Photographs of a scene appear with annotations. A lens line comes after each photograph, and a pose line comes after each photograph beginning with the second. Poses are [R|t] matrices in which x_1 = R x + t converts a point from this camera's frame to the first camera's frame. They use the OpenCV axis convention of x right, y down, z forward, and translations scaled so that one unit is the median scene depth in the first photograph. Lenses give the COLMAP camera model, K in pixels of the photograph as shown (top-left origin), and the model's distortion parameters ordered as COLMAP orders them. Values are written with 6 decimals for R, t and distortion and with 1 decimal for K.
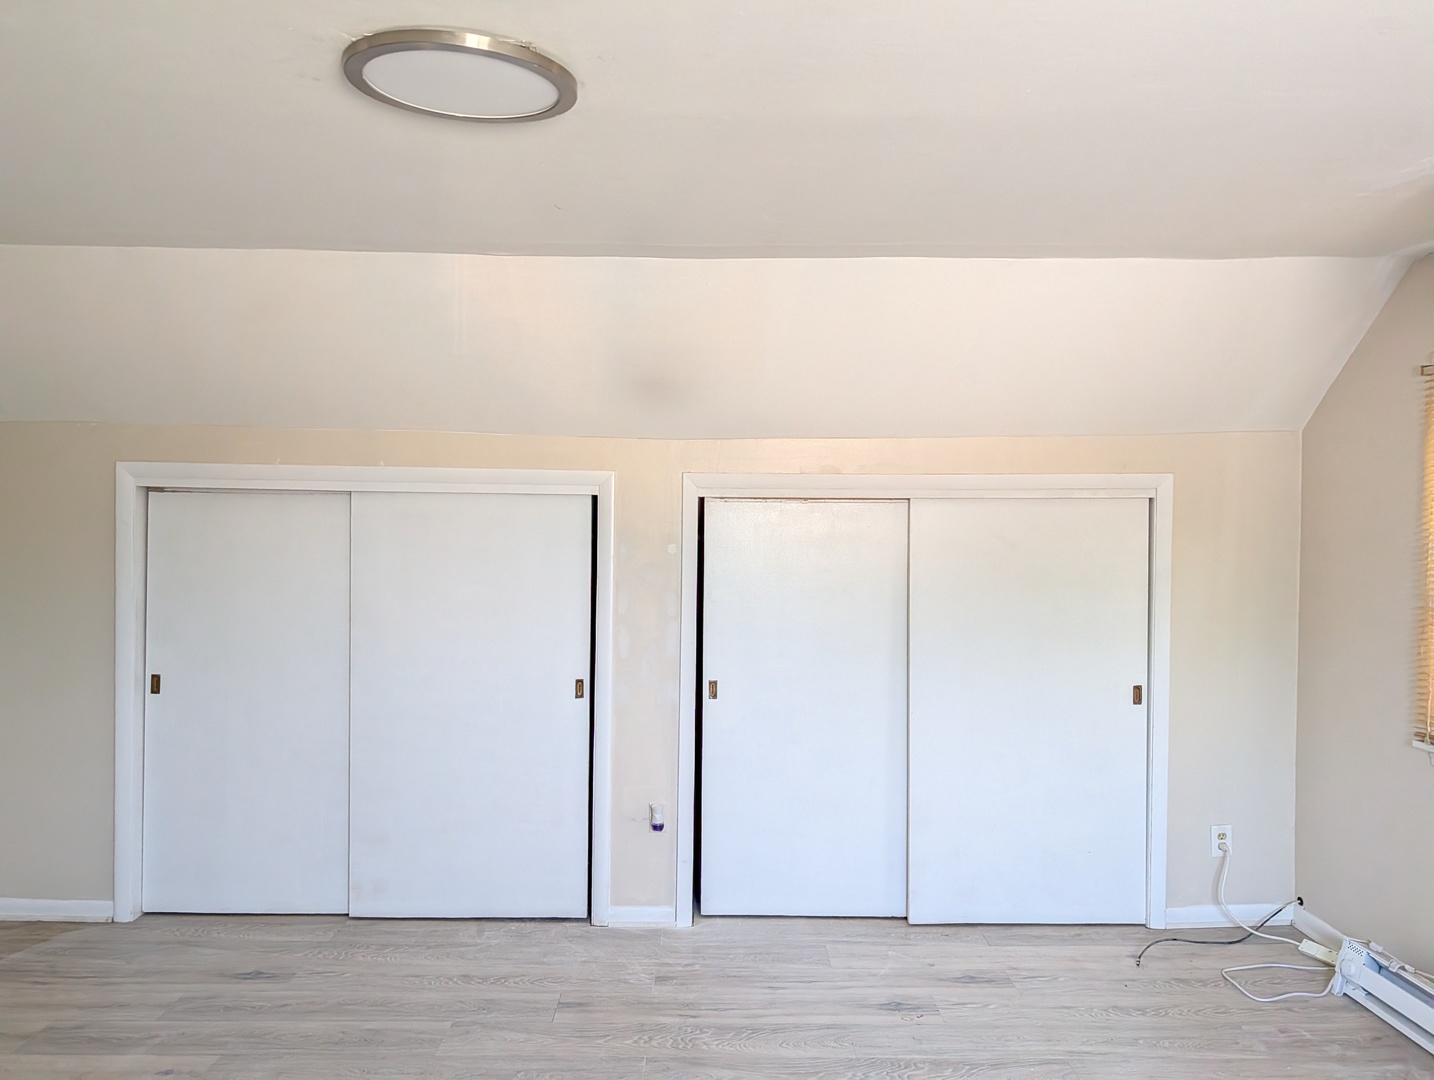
lens RADIAL K [[1026.4, 0, 714.7], [0, 1026.4, 539.5], [0, 0, 1]] dist [0.026692, -0.032303]
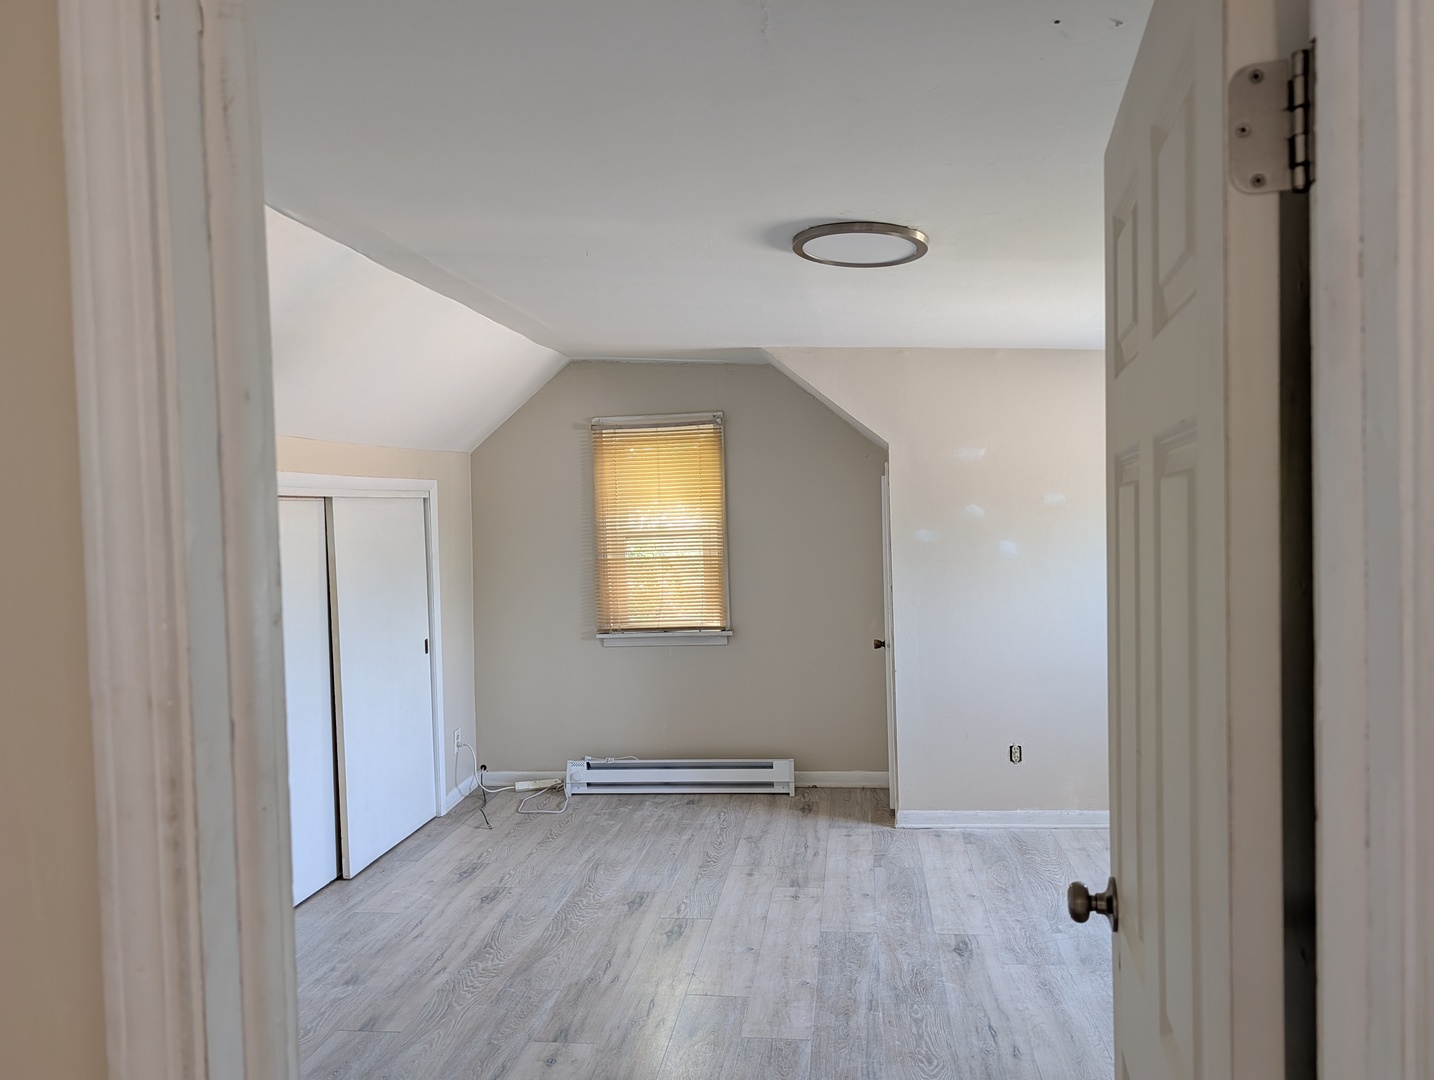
lens RADIAL K [[1026.4, 0, 715.9], [0, 1026.4, 541.7], [0, 0, 1]] dist [0.026692, -0.032303]
pose [[0.163158, -0.047474, 0.985457, -1.009715], [0.039647, 0.998350, 0.041531, -0.029471], [-0.985803, 0.032294, 0.164771, 0.496727]]
